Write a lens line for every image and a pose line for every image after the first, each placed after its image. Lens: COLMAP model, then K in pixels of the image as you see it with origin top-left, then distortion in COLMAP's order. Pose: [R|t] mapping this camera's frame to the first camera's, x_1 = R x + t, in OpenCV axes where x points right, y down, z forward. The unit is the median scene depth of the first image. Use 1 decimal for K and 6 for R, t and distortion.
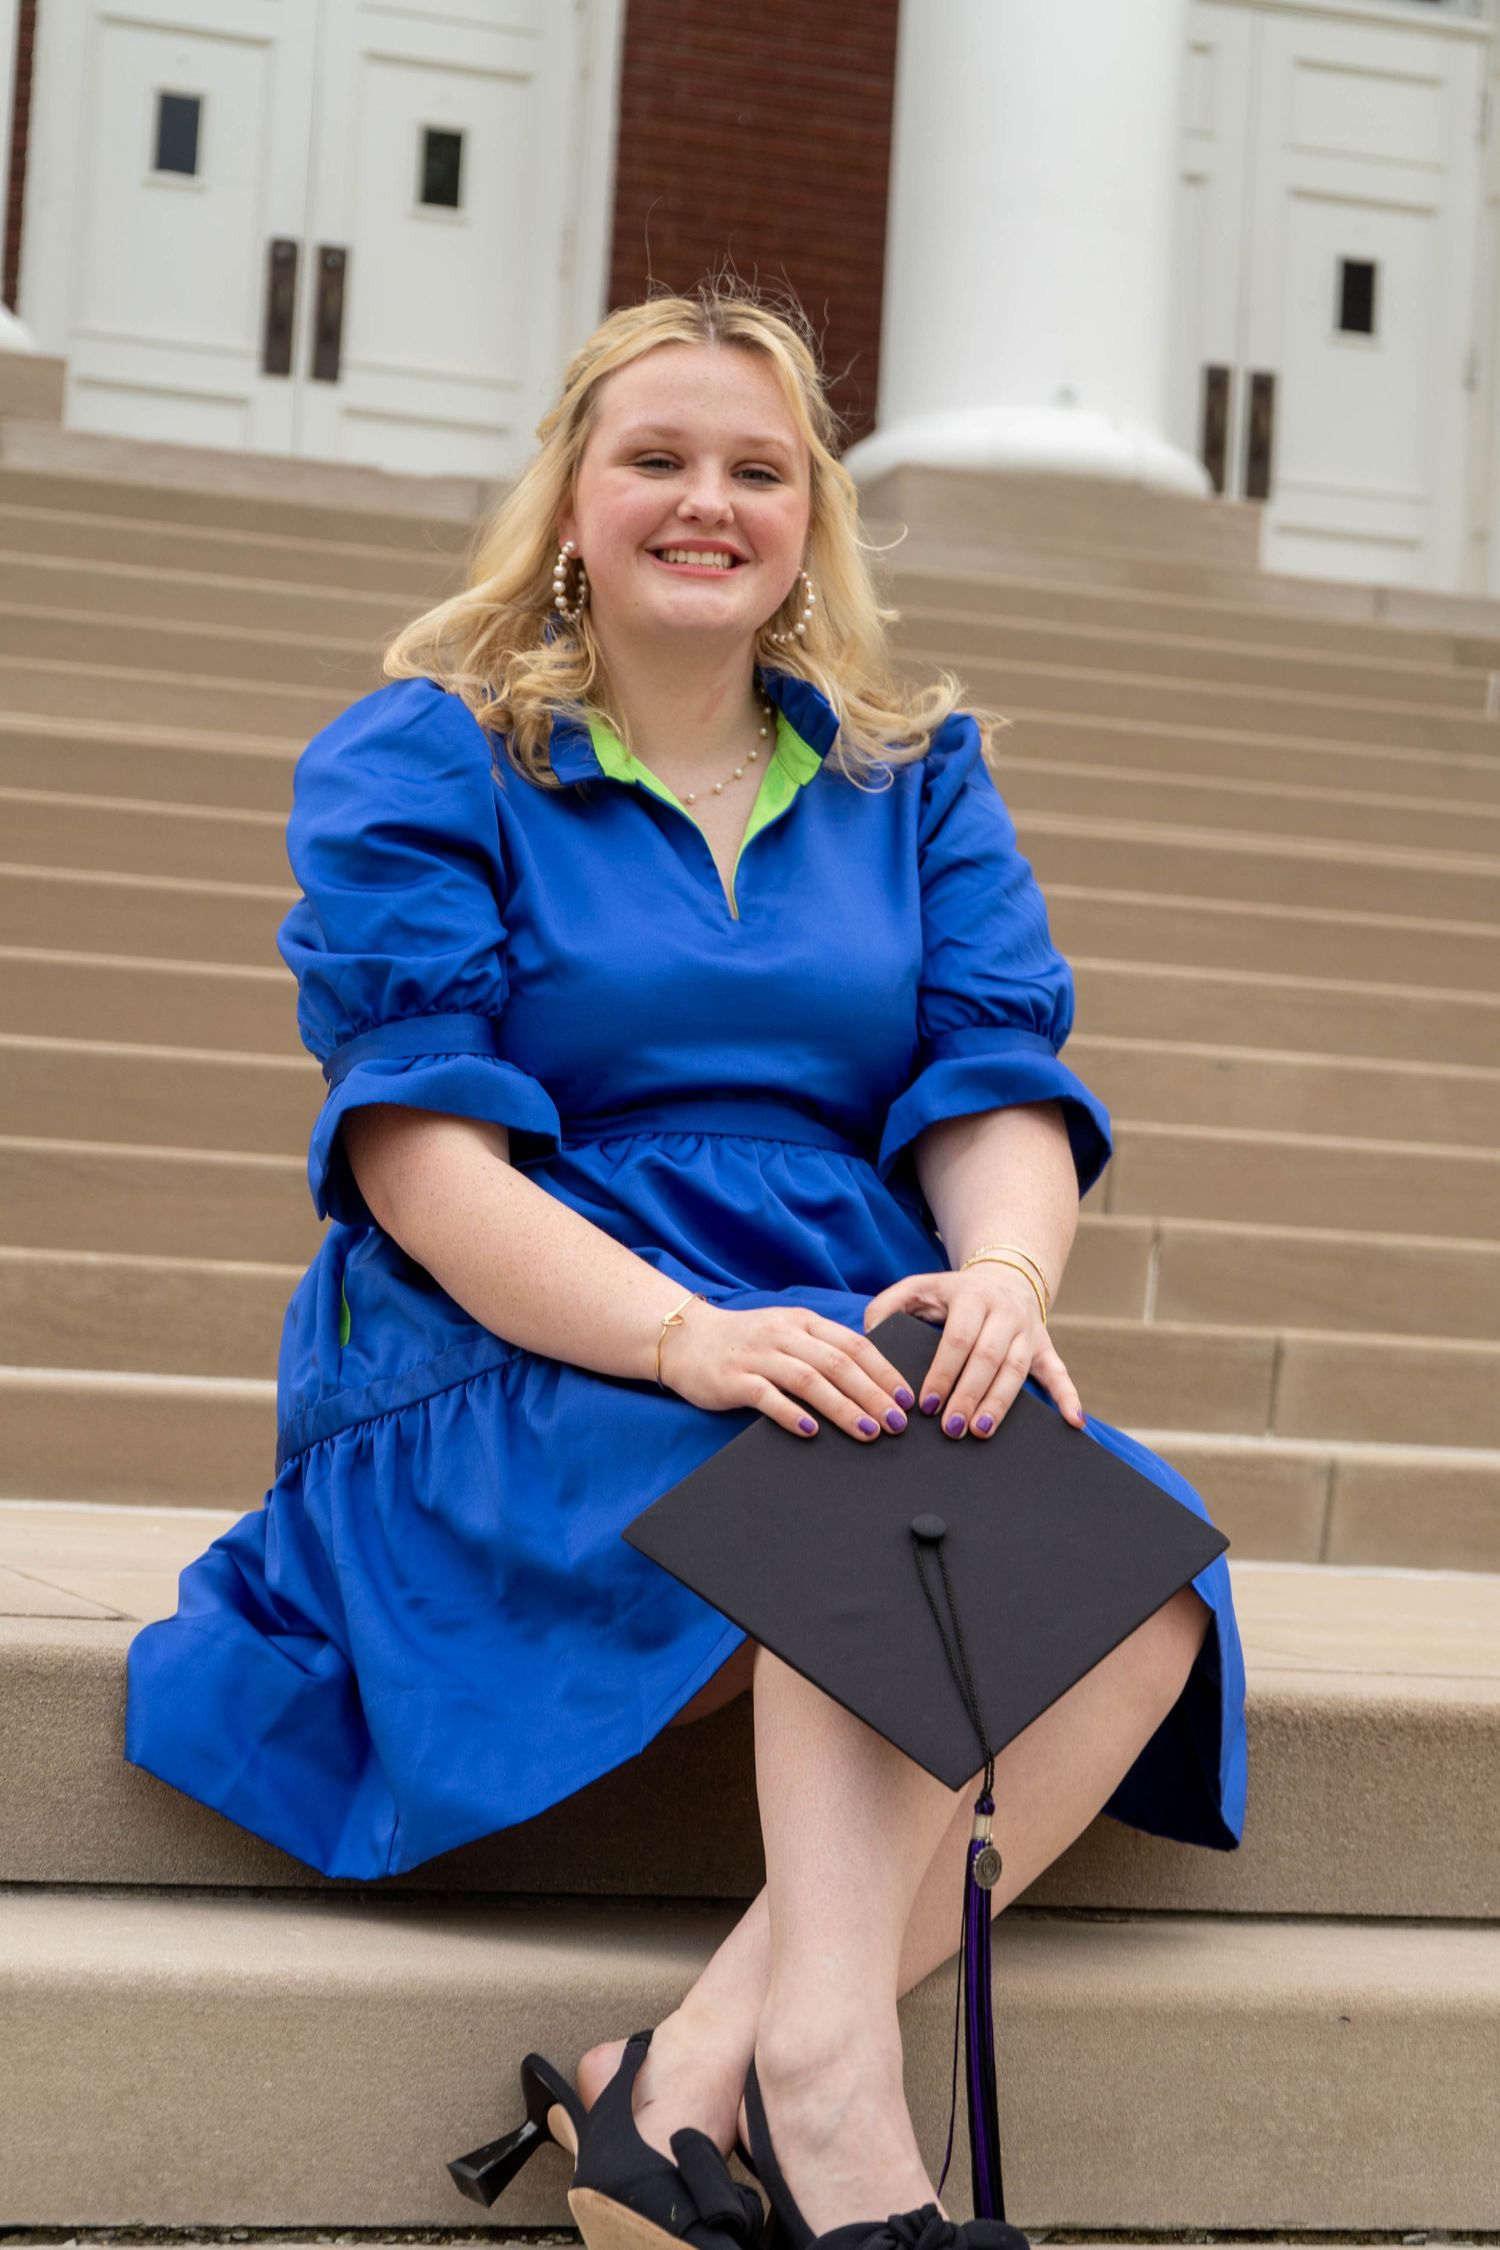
lens RADIAL K [[4565.3, 0, 747.2], [0, 4565.3, 1118.7], [0, 0, 1]] dist [0.084662, 0.000000]
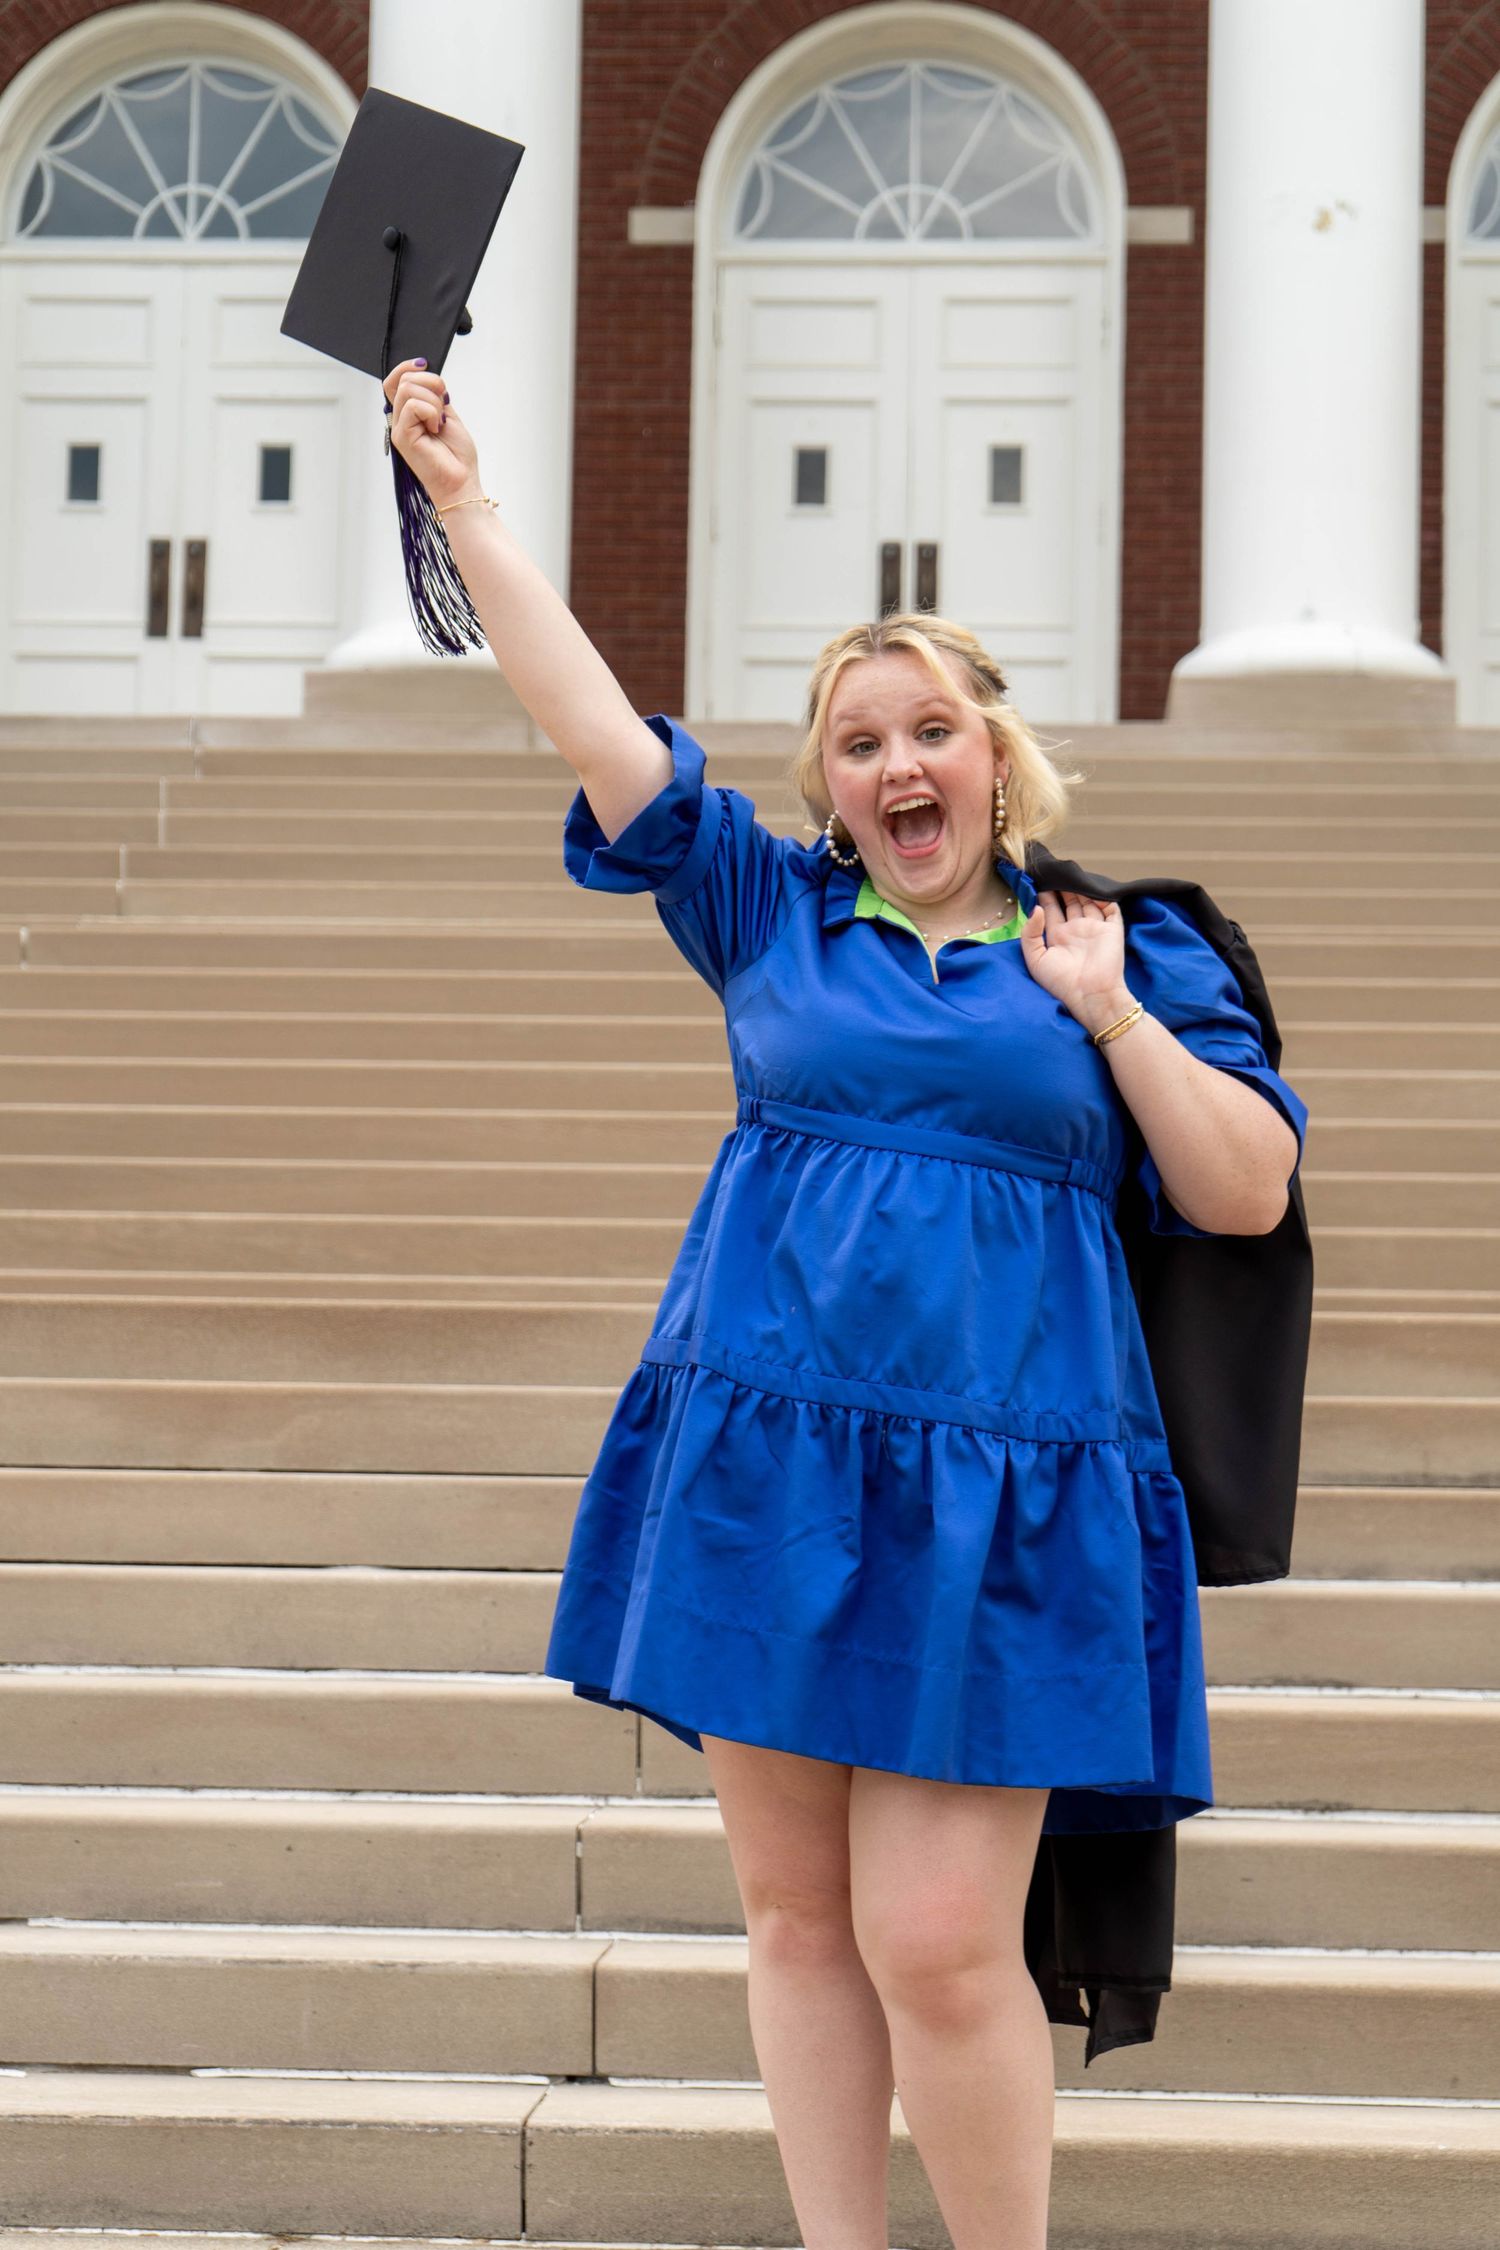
lens RADIAL K [[4565.3, 0, 741.3], [0, 4565.3, 1138.6], [0, 0, 1]] dist [0.084662, 0.000000]
pose [[0.935729, -0.066823, -0.346332, 0.372533], [0.056743, 0.997620, -0.039176, 0.043140], [0.348126, 0.017007, 0.937294, -0.343309]]
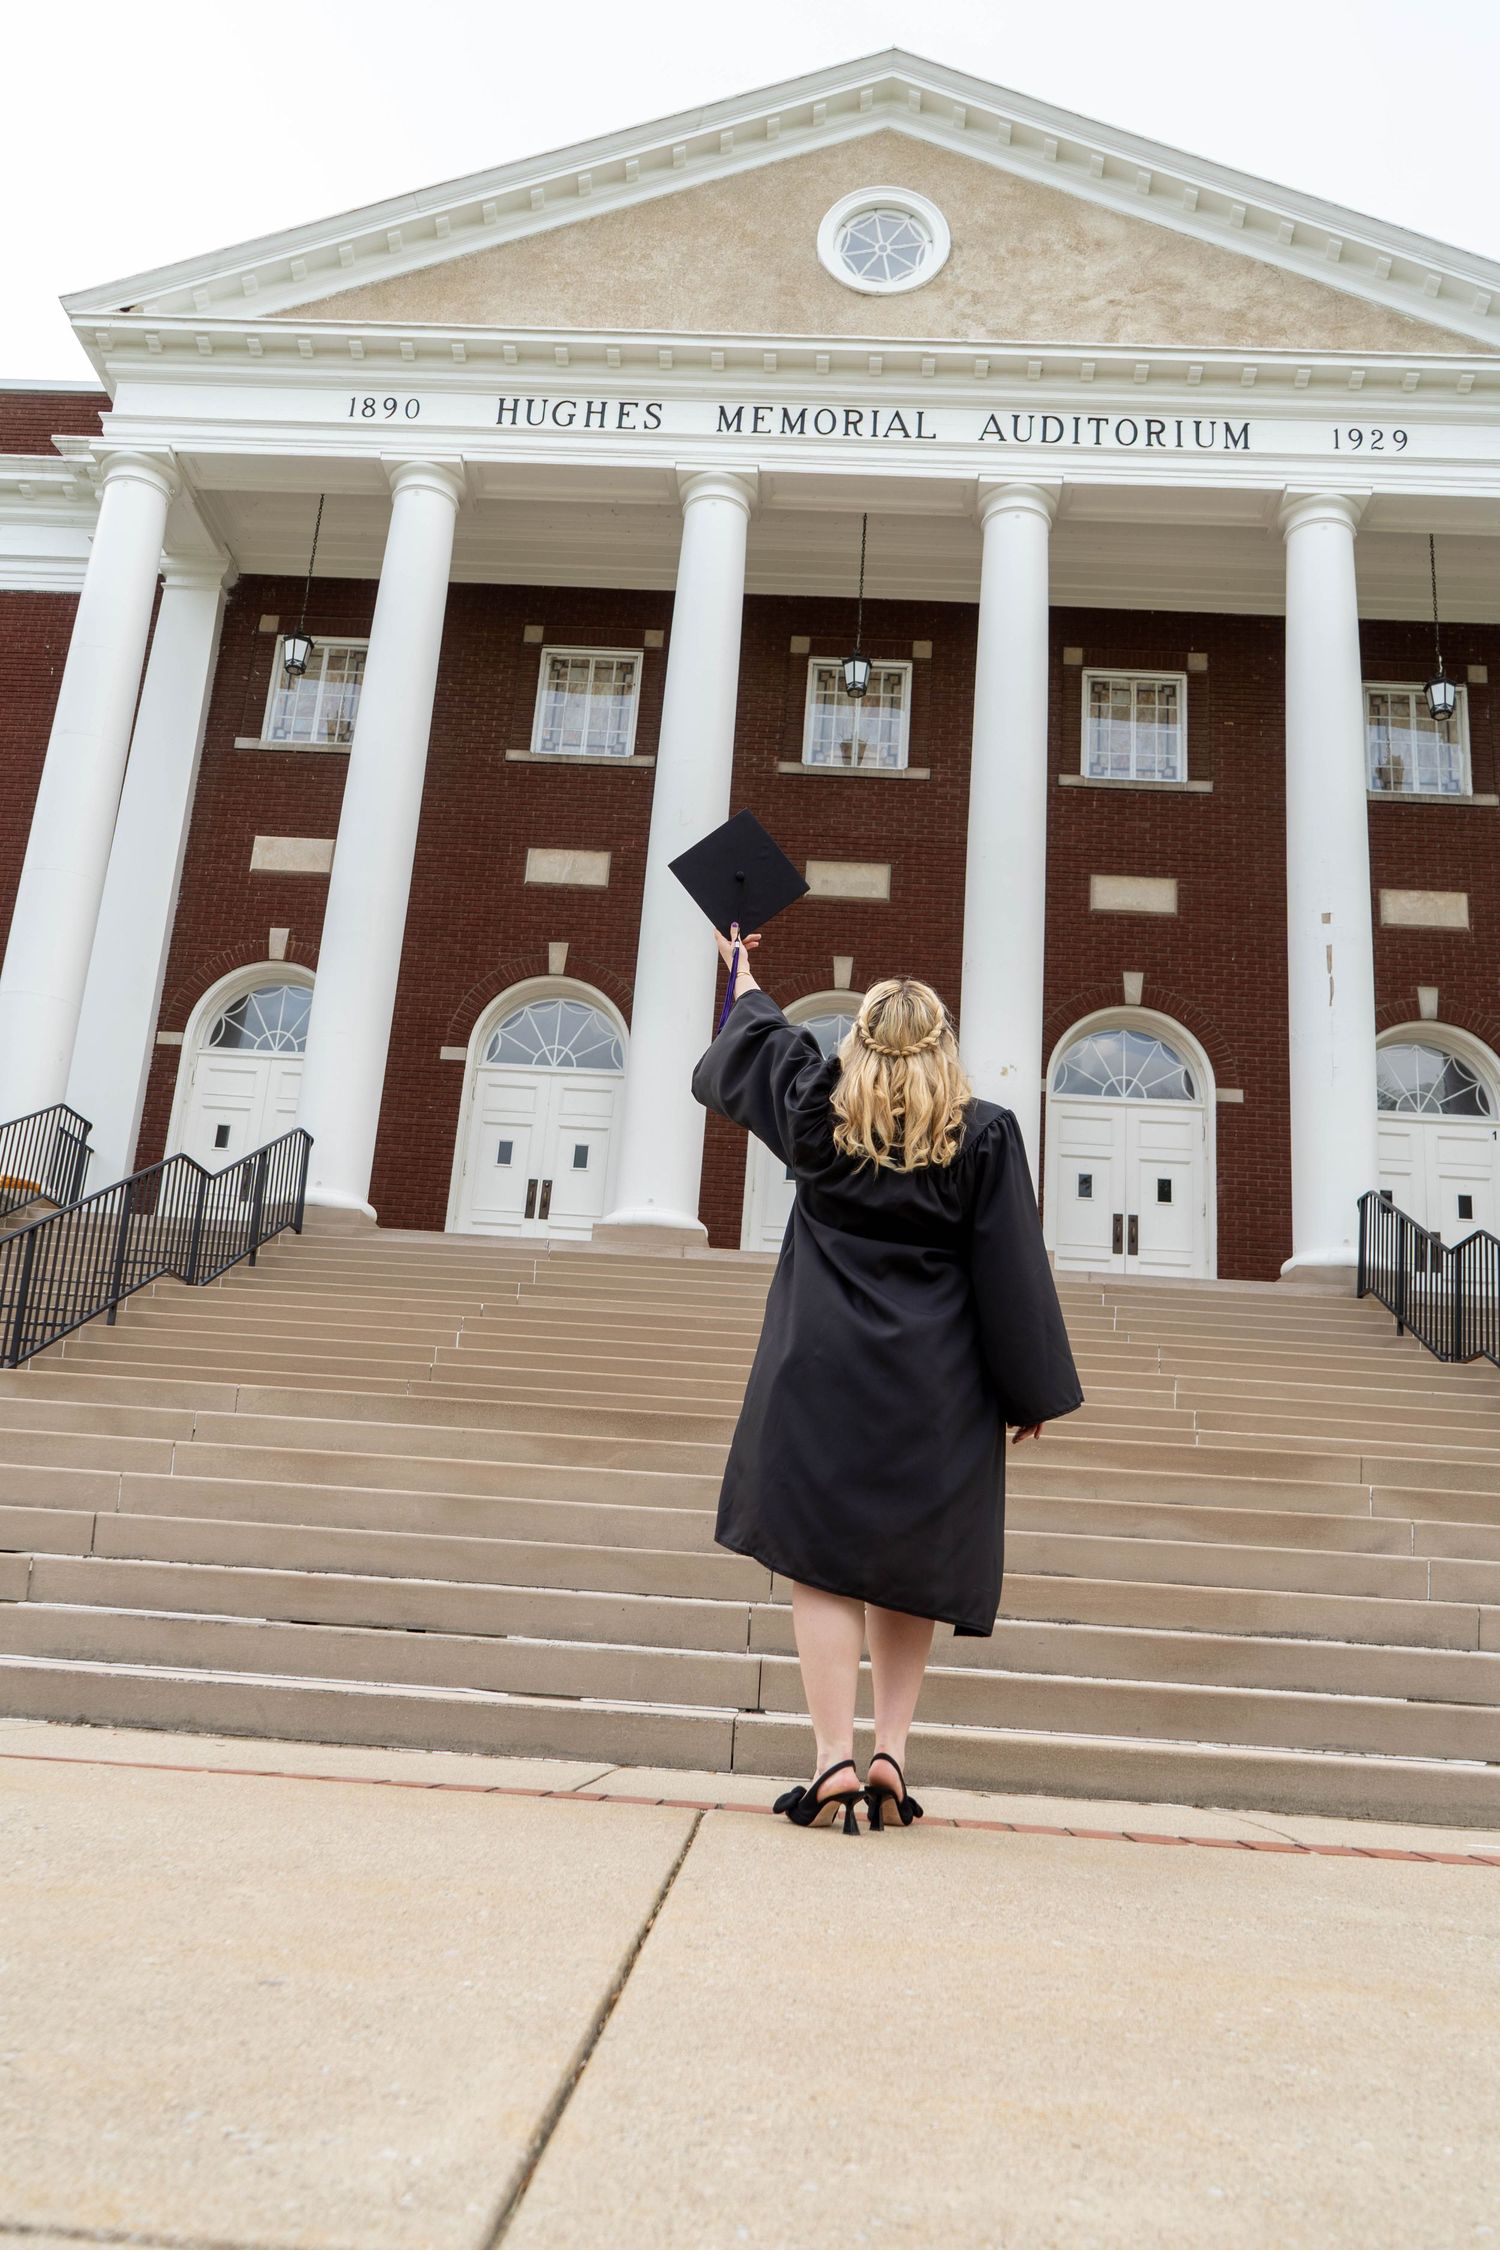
lens RADIAL K [[1795.4, 0, 747.3], [0, 1795.4, 1129.2], [0, 0, 1]] dist [0.010667, 0.000311]
pose [[0.944375, -0.082687, -0.318305, 0.326975], [0.005792, 0.971908, -0.235292, 0.090987], [0.328818, 0.220360, 0.918325, -0.318094]]
